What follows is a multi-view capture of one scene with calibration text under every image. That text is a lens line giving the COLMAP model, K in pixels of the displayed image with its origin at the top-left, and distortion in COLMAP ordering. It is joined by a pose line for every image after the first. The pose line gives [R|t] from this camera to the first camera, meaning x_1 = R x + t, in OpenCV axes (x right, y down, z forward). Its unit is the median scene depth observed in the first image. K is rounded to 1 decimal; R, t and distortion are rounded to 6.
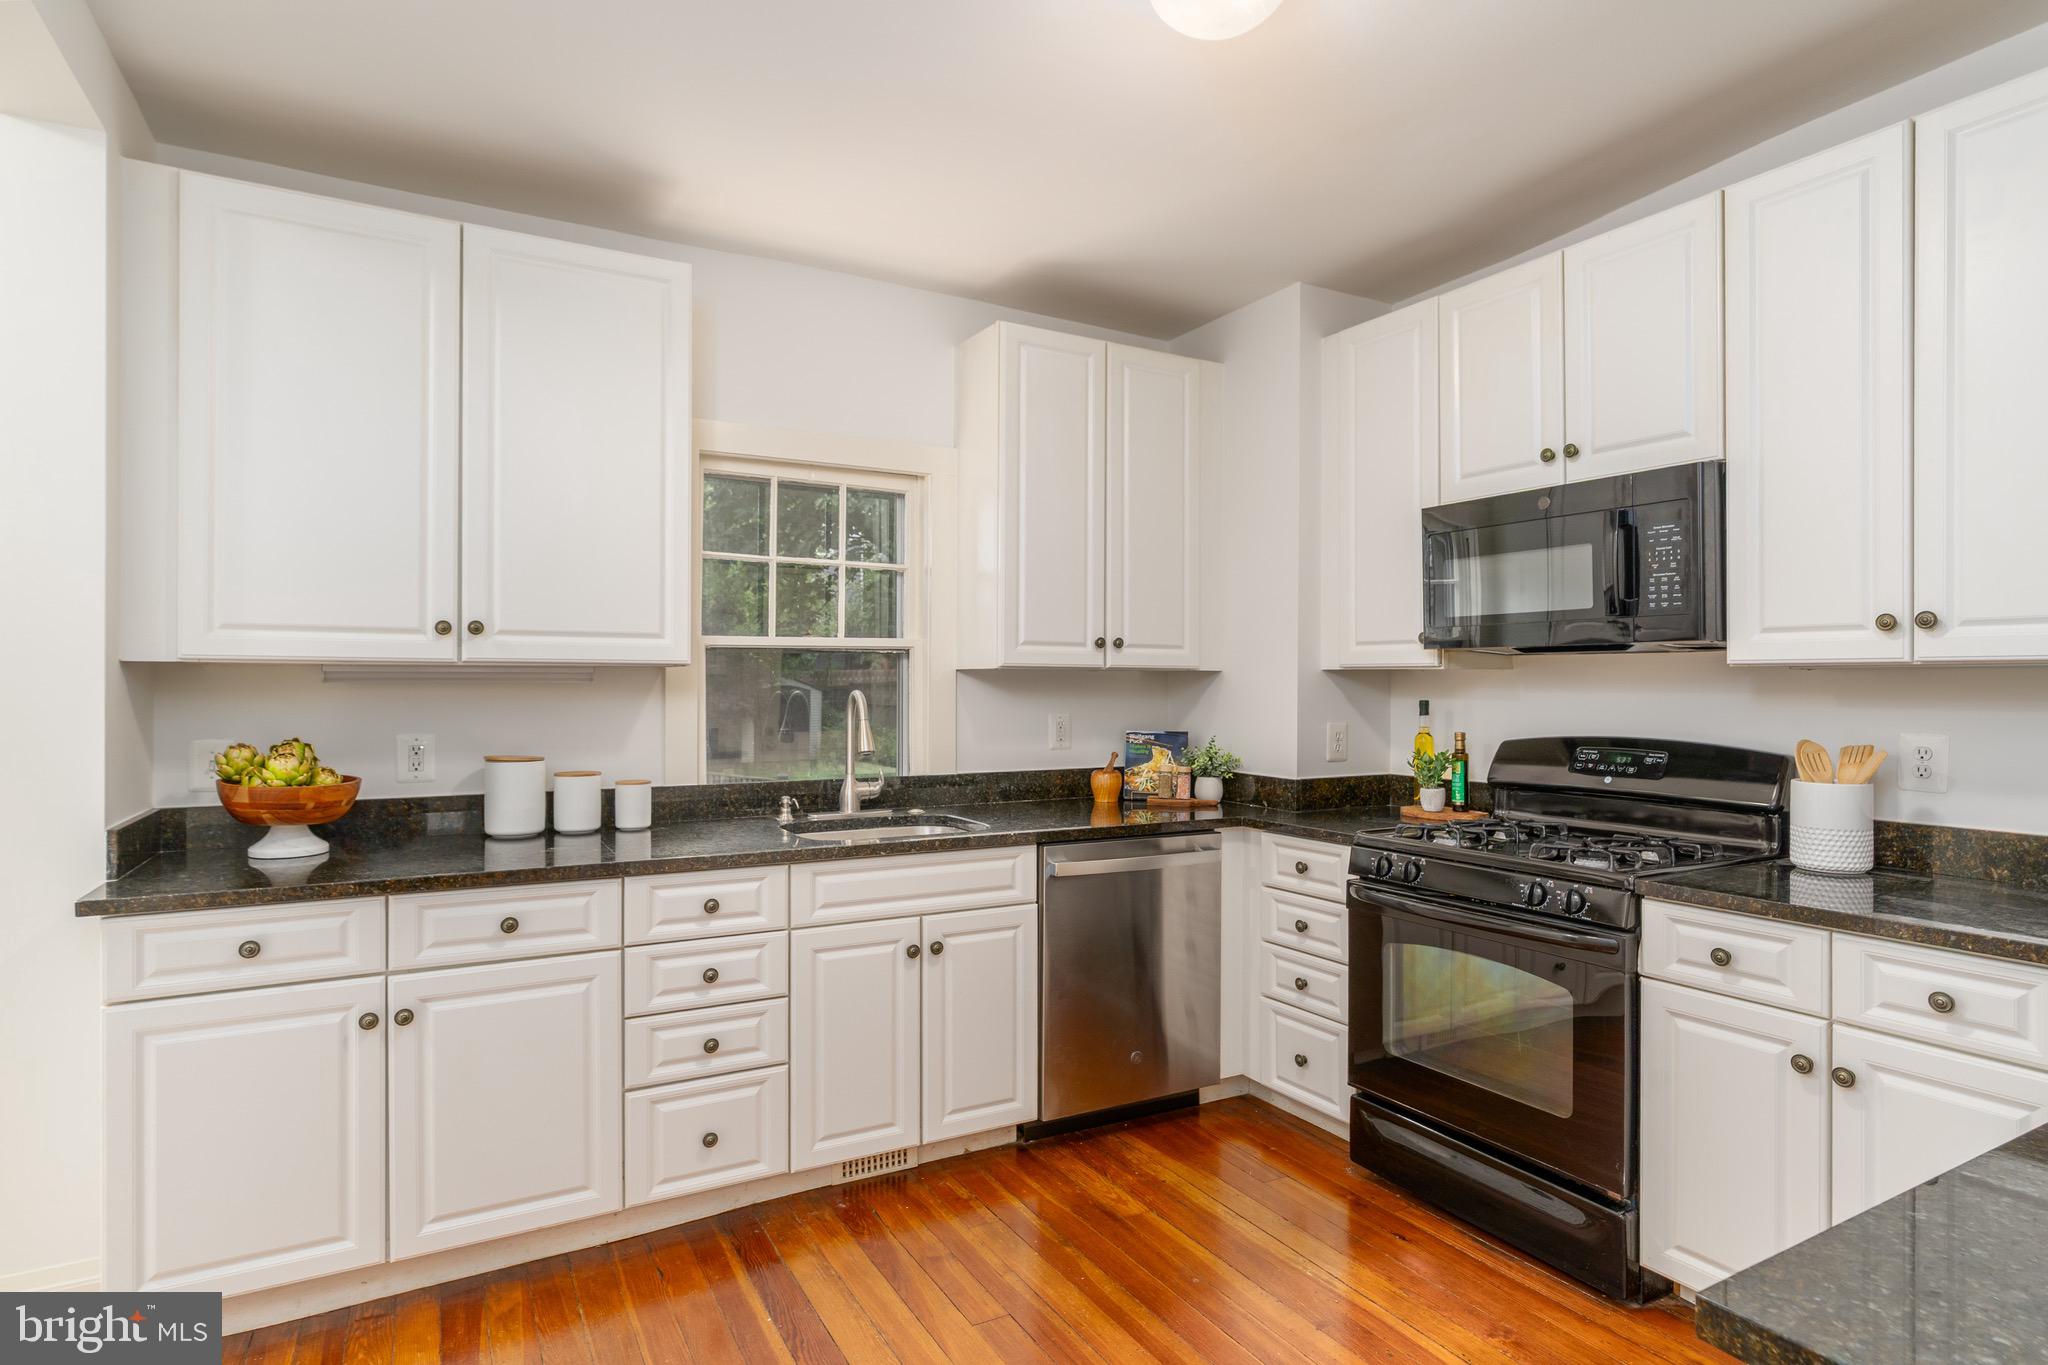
lens RADIAL K [[1094.5, 0, 1060.0], [0, 1094.5, 679.5], [0, 0, 1]] dist [0.002893, 0.000834]
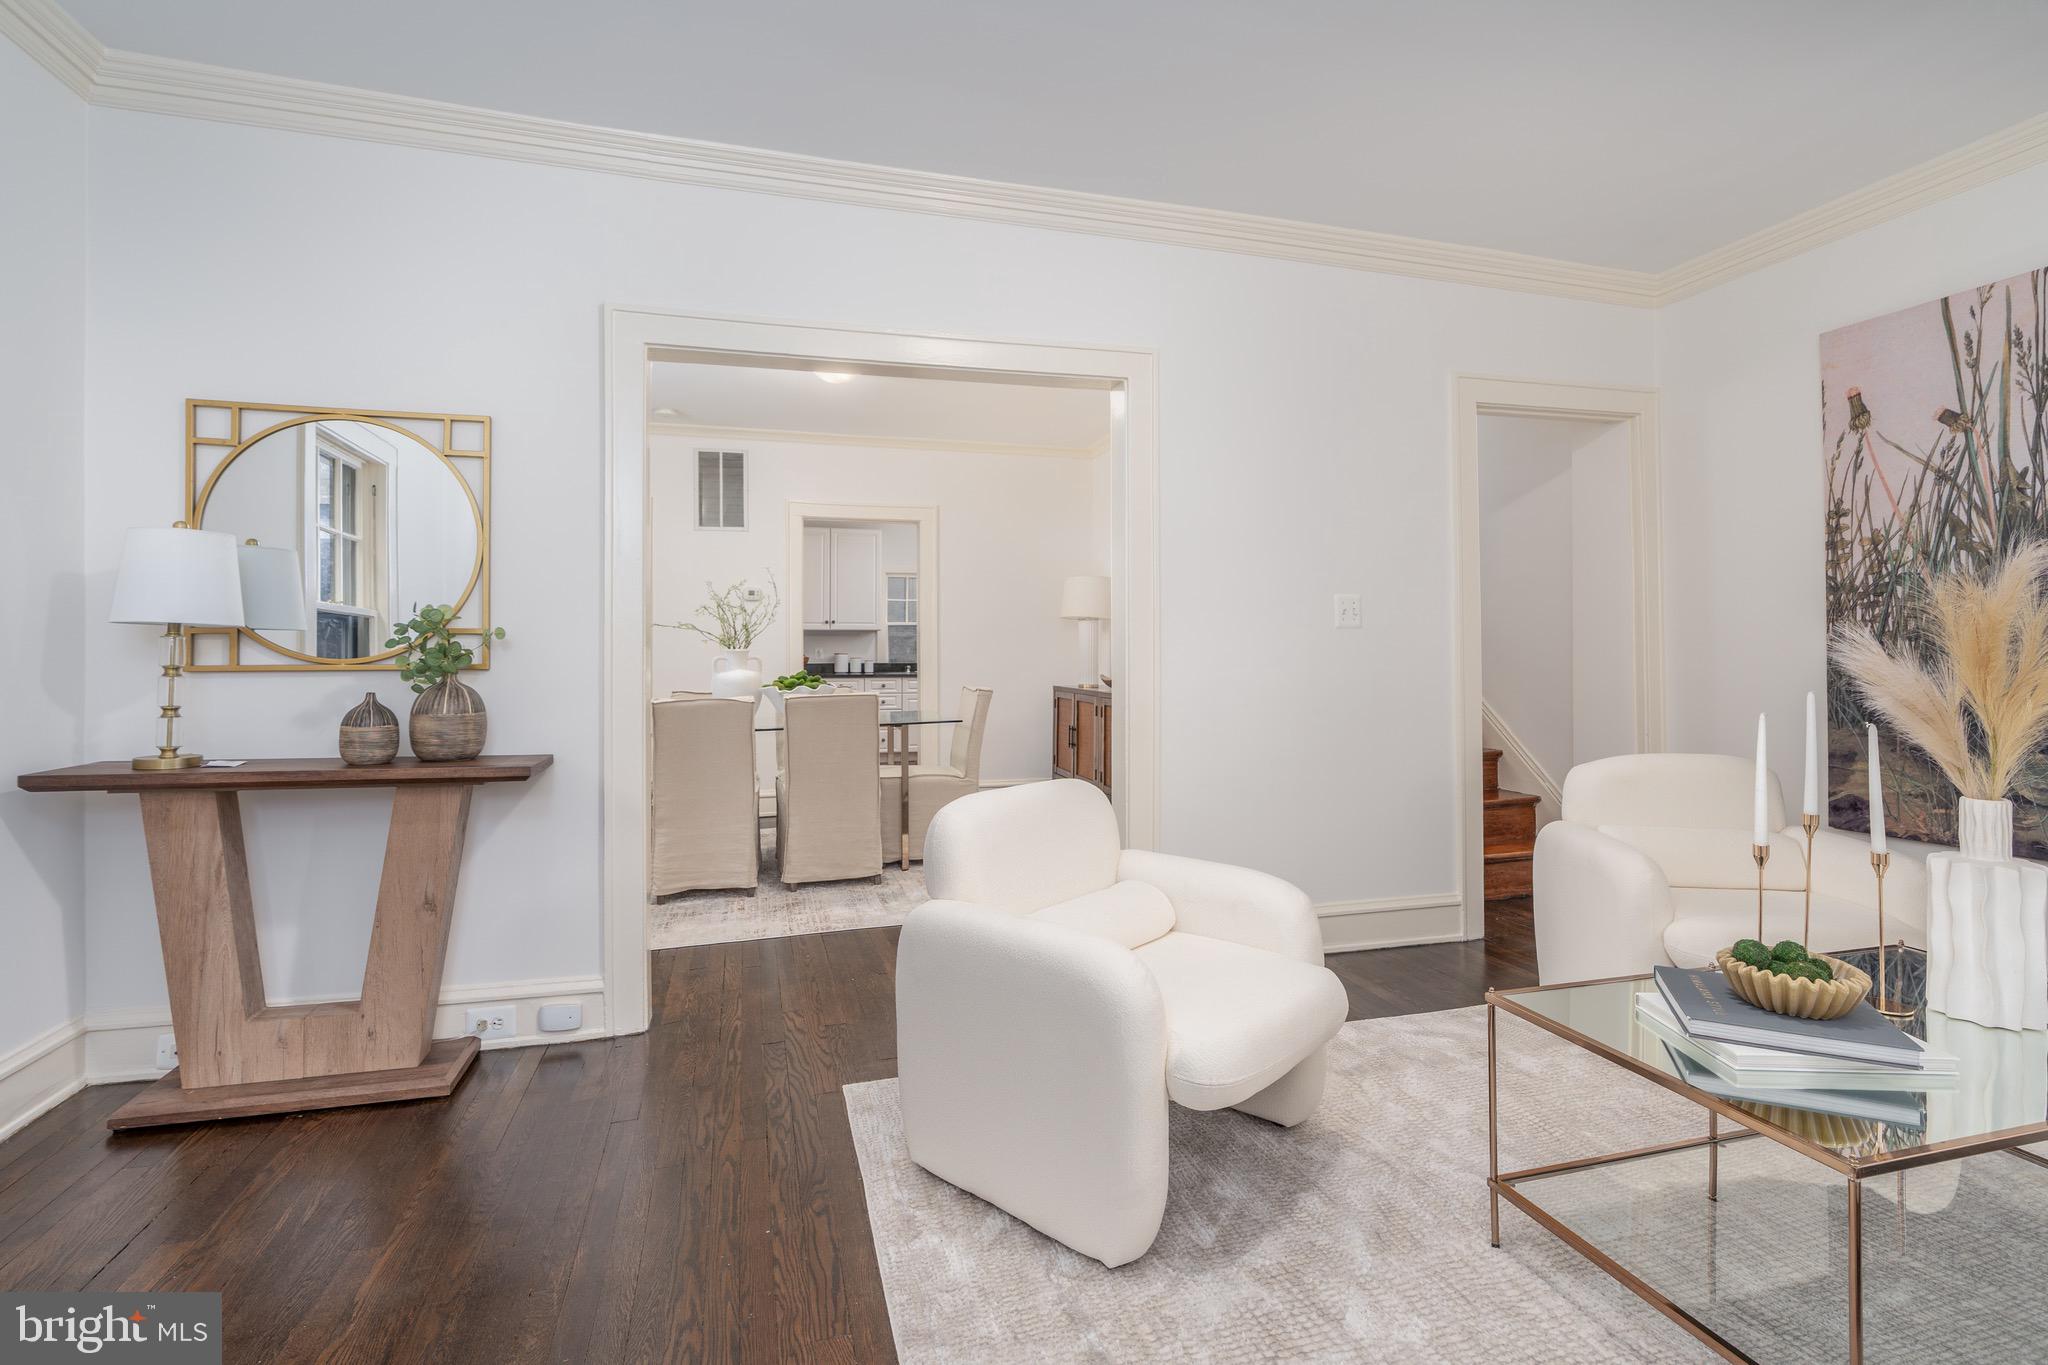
lens RADIAL K [[967.8, 0, 1024.0], [0, 967.8, 682.5], [0, 0, 1]] dist [-0.003540, -0.000155]
pose [[0.965272, 0.004512, -0.261207, 1.275421], [0.004280, 0.999444, 0.033080, 0.075068], [0.261211, -0.033049, 0.964716, -2.667373]]
